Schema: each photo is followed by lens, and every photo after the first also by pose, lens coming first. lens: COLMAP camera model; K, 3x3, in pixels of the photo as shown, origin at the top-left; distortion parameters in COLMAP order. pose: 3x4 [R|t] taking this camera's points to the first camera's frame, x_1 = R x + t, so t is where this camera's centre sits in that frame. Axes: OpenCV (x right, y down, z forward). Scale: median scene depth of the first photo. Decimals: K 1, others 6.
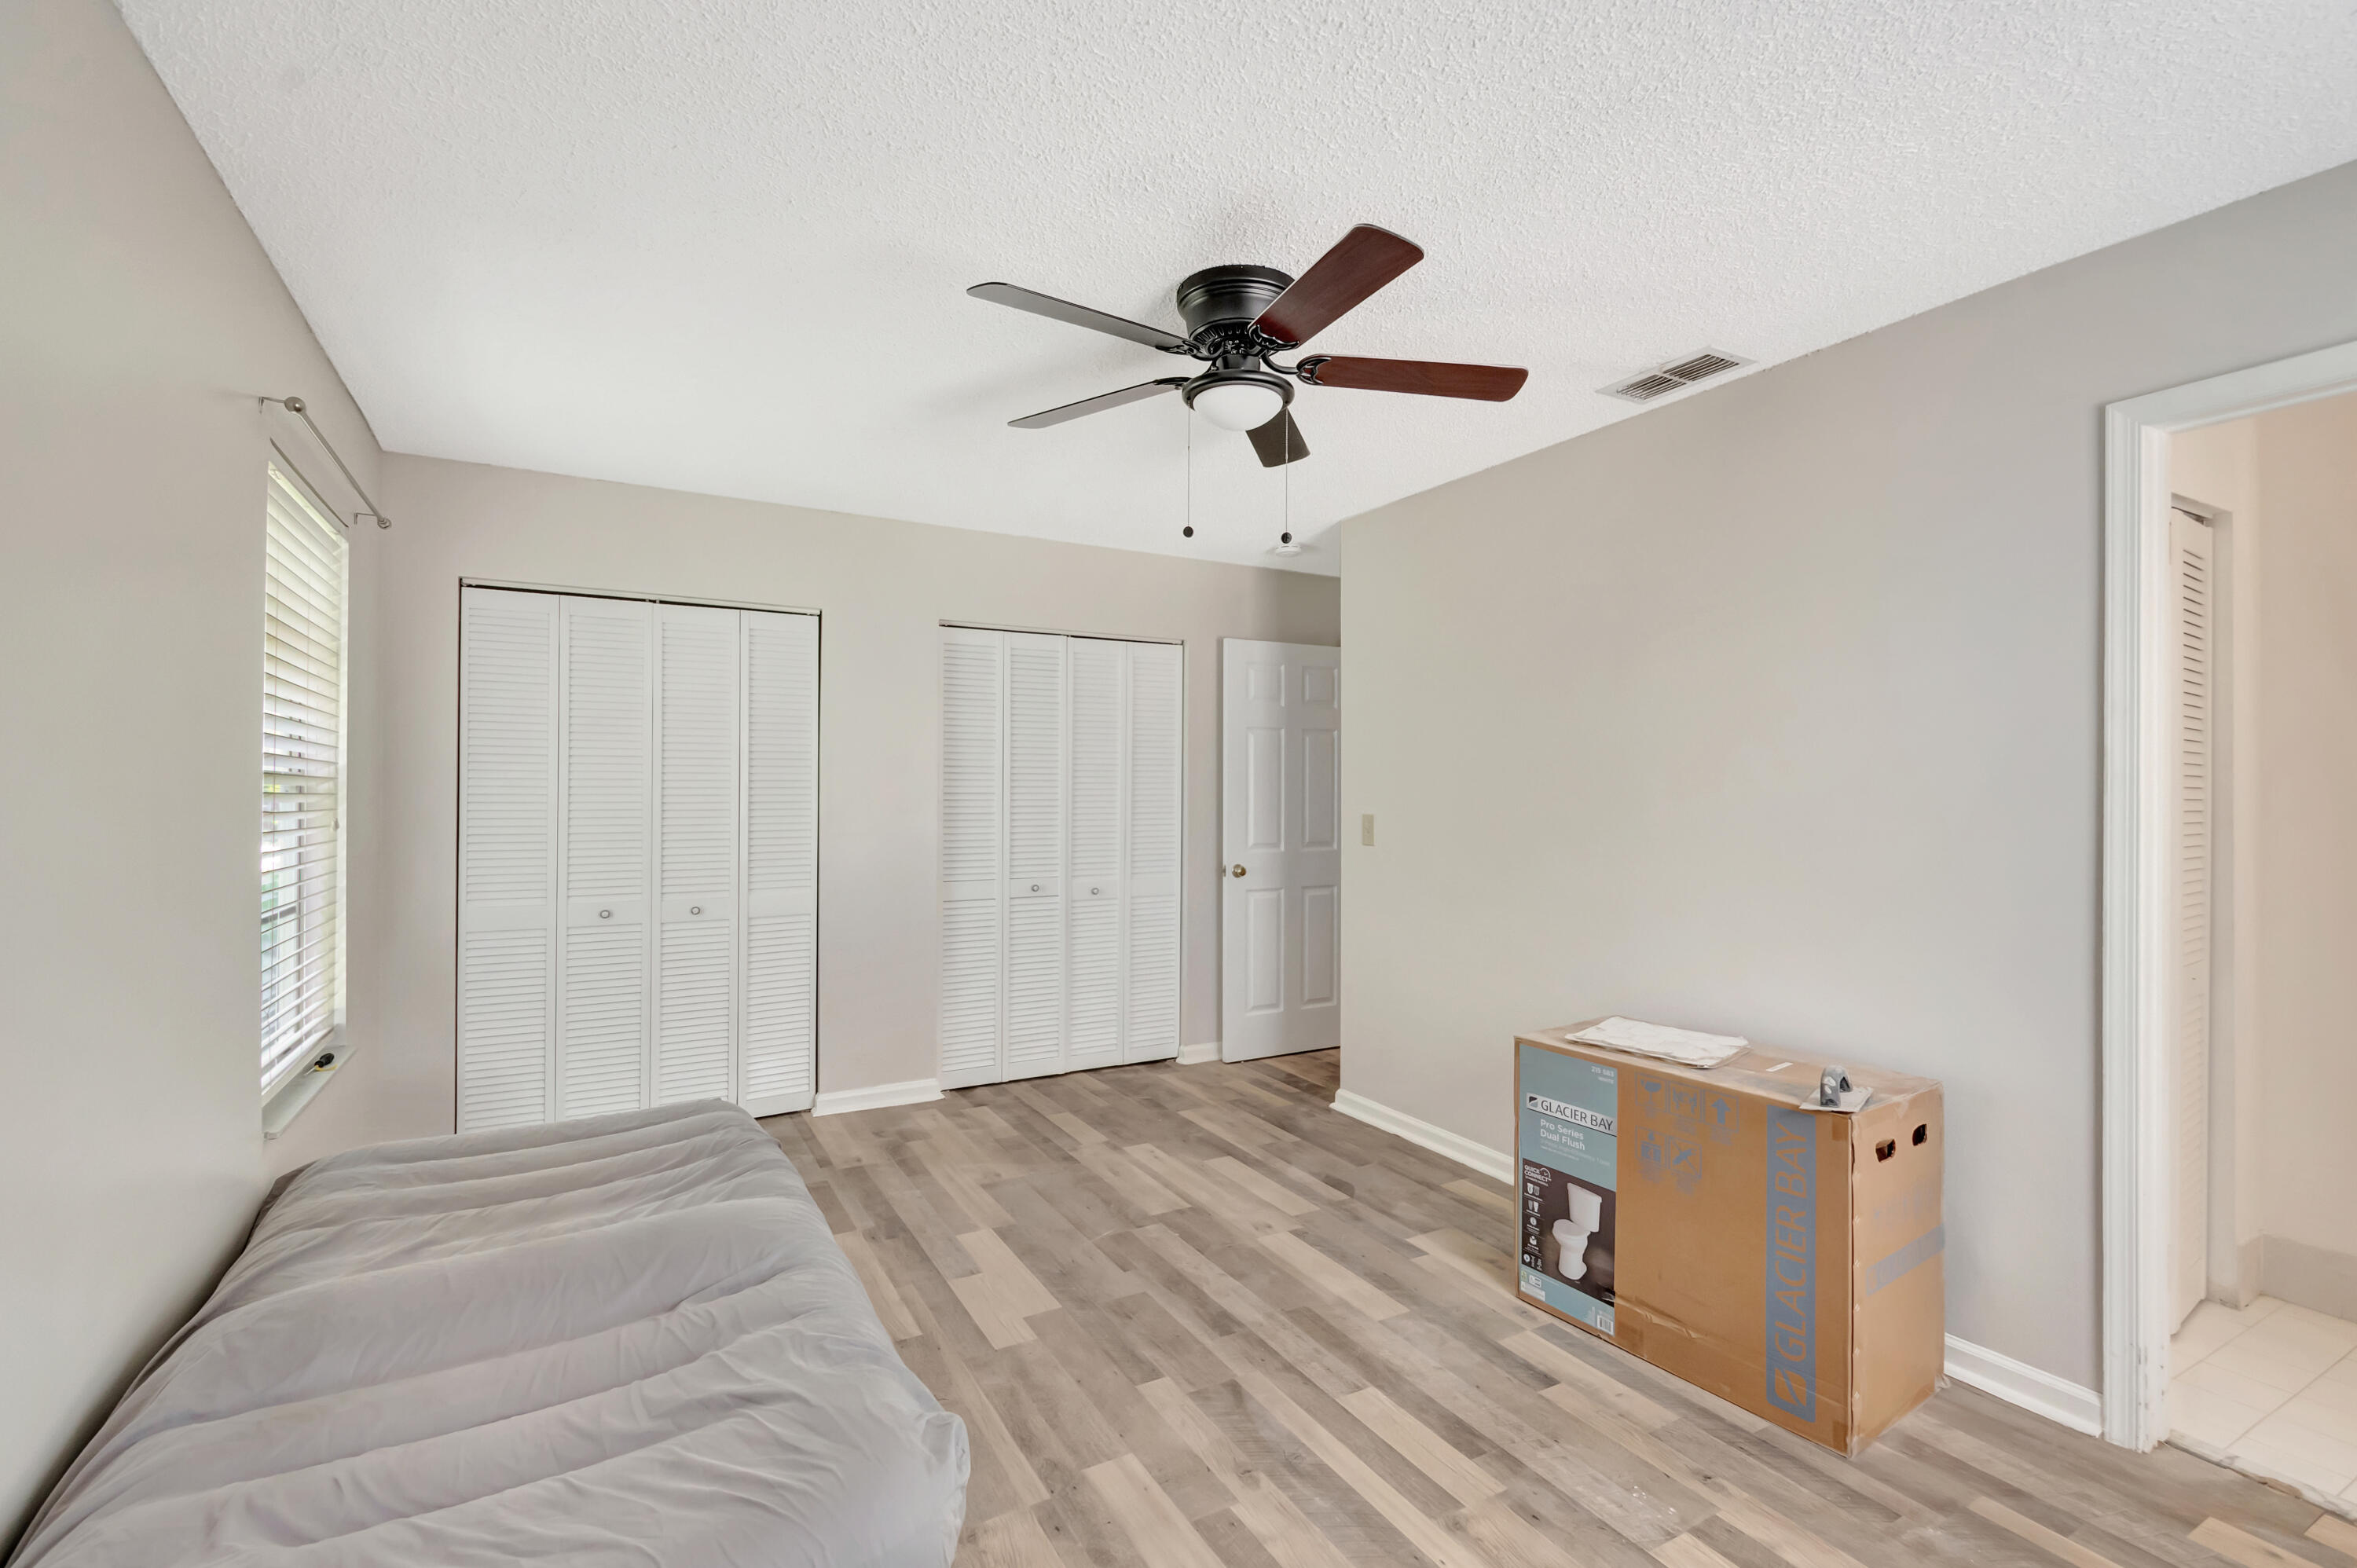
lens RADIAL K [[1041.9, 0, 1190.0], [0, 1041.9, 788.7], [0, 0, 1]] dist [0.000463, 0.000228]
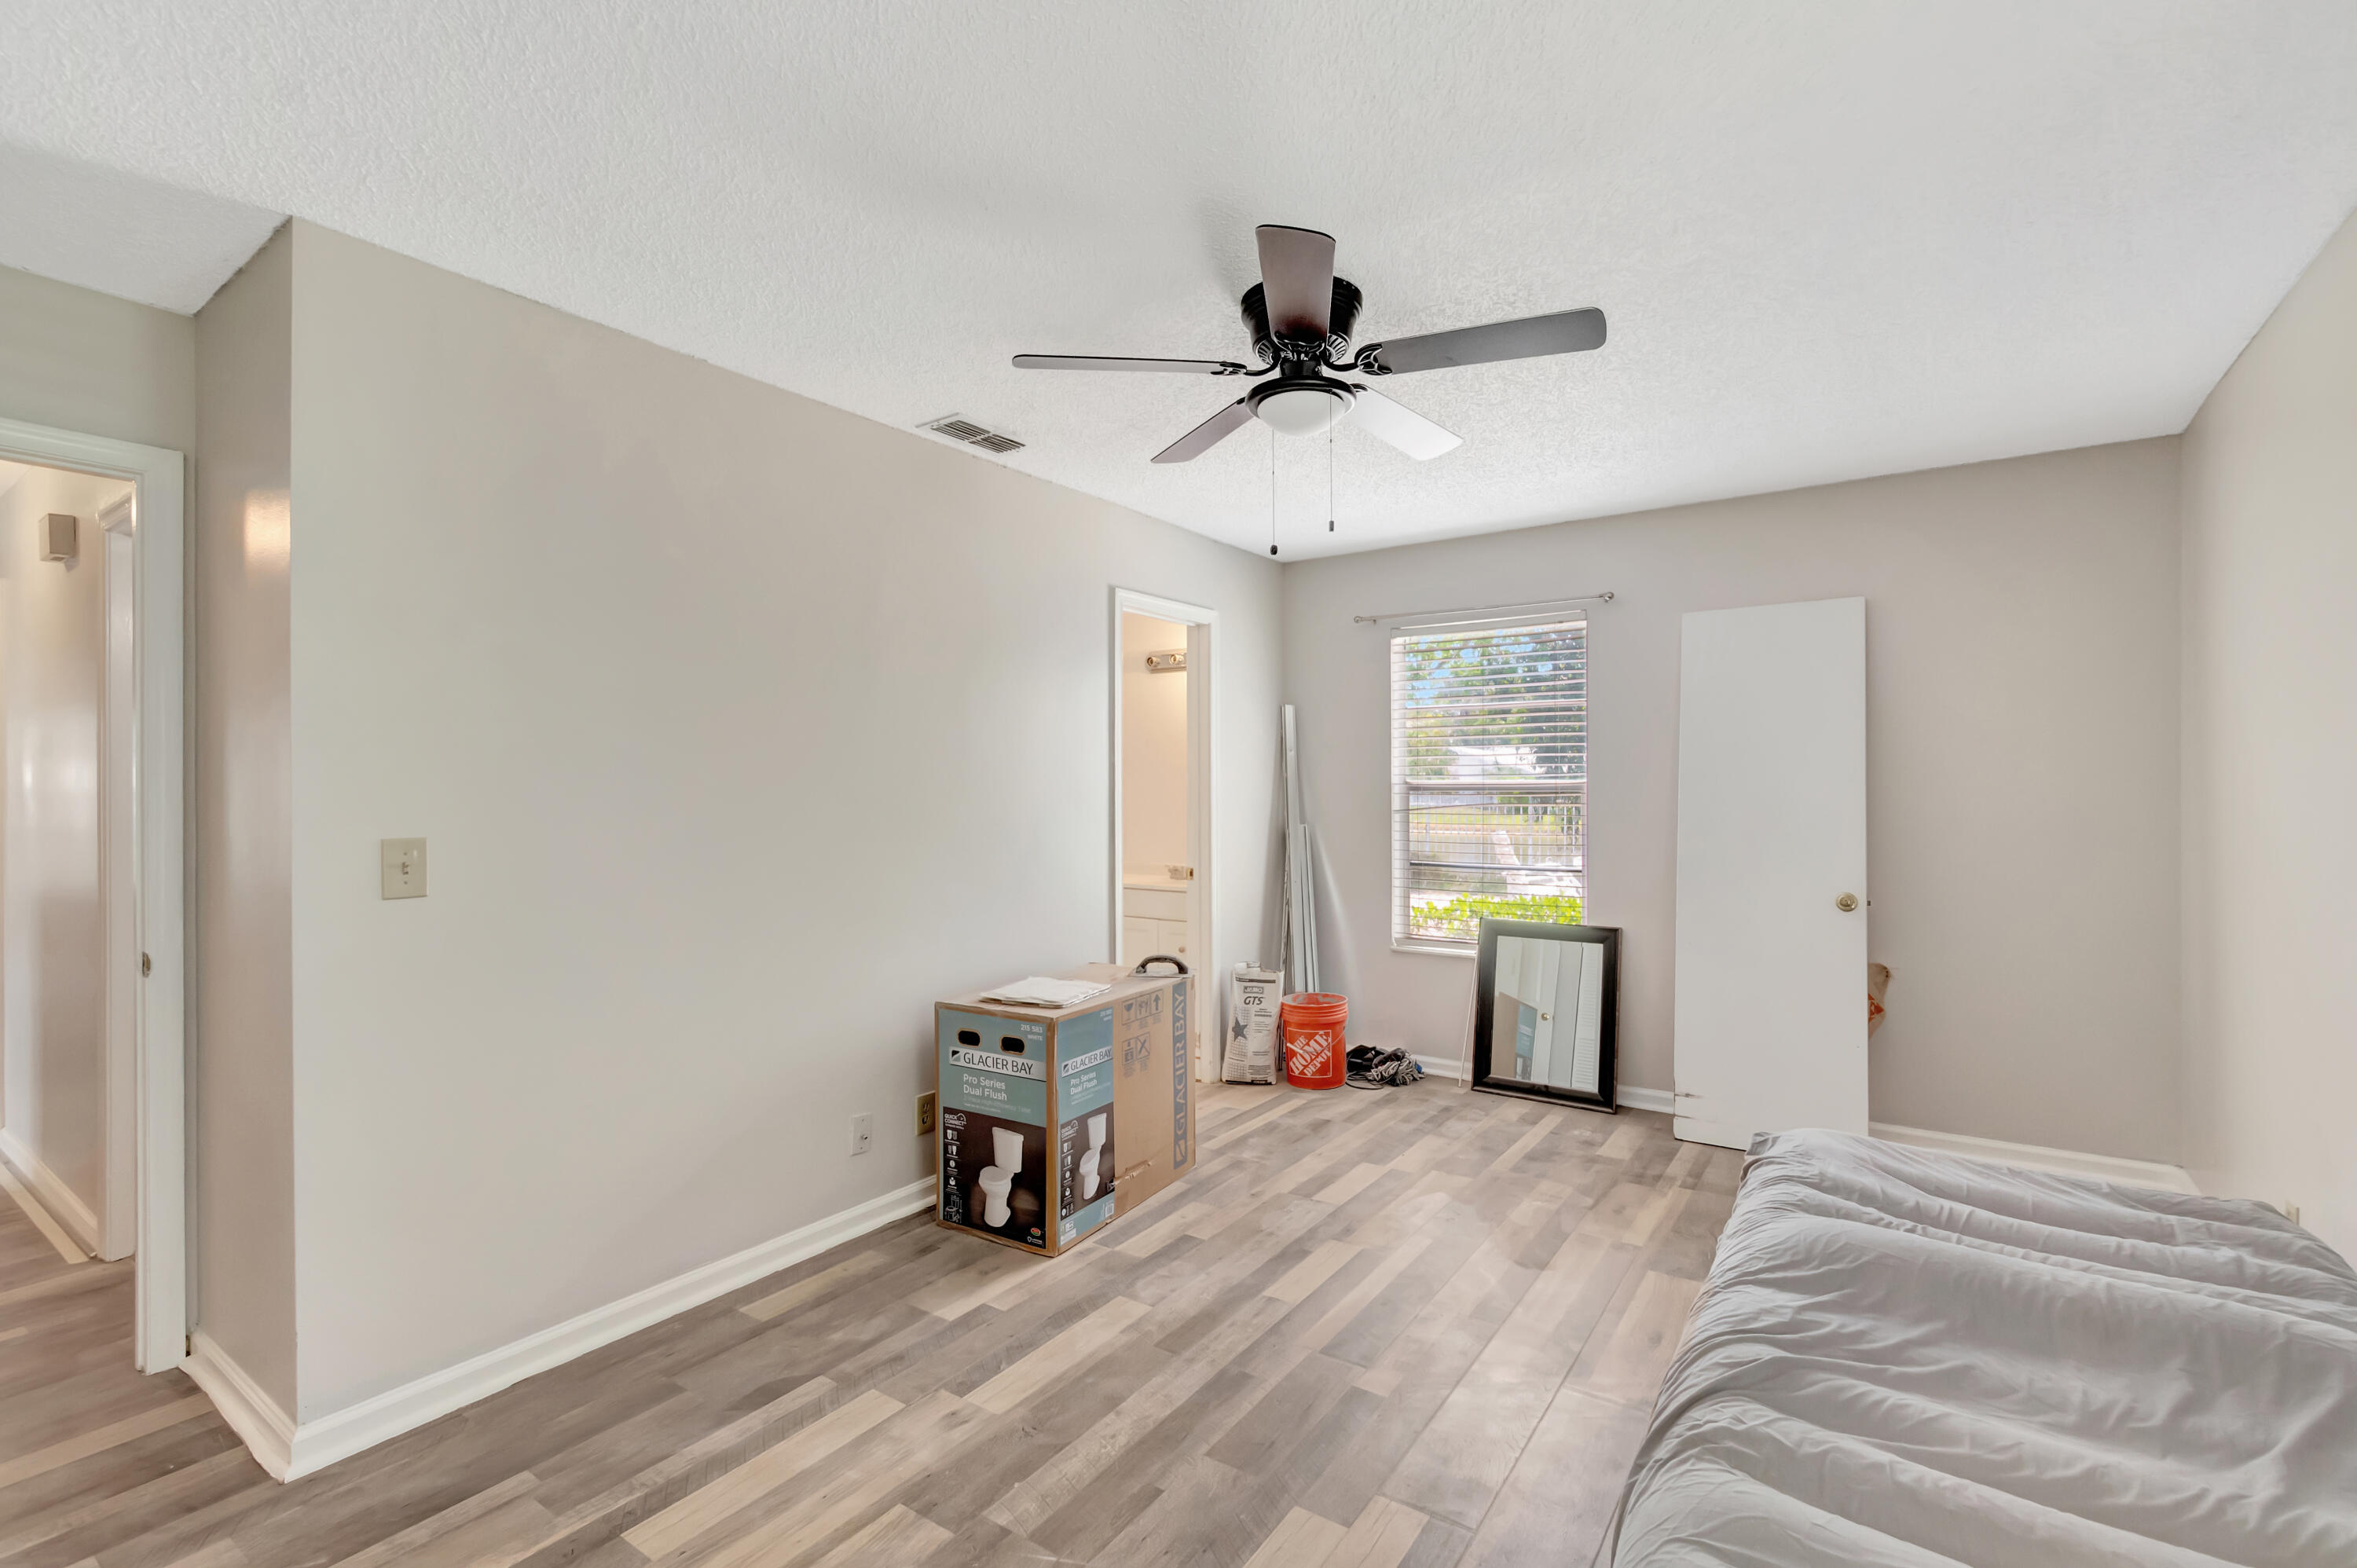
lens RADIAL K [[1041.9, 0, 1190.0], [0, 1041.9, 788.7], [0, 0, 1]] dist [0.000463, 0.000228]
pose [[-0.434952, -0.000447, 0.900454, -0.694881], [0.000870, 0.999999, 0.000917, -0.000592], [-0.900453, 0.001182, -0.434951, 1.292829]]
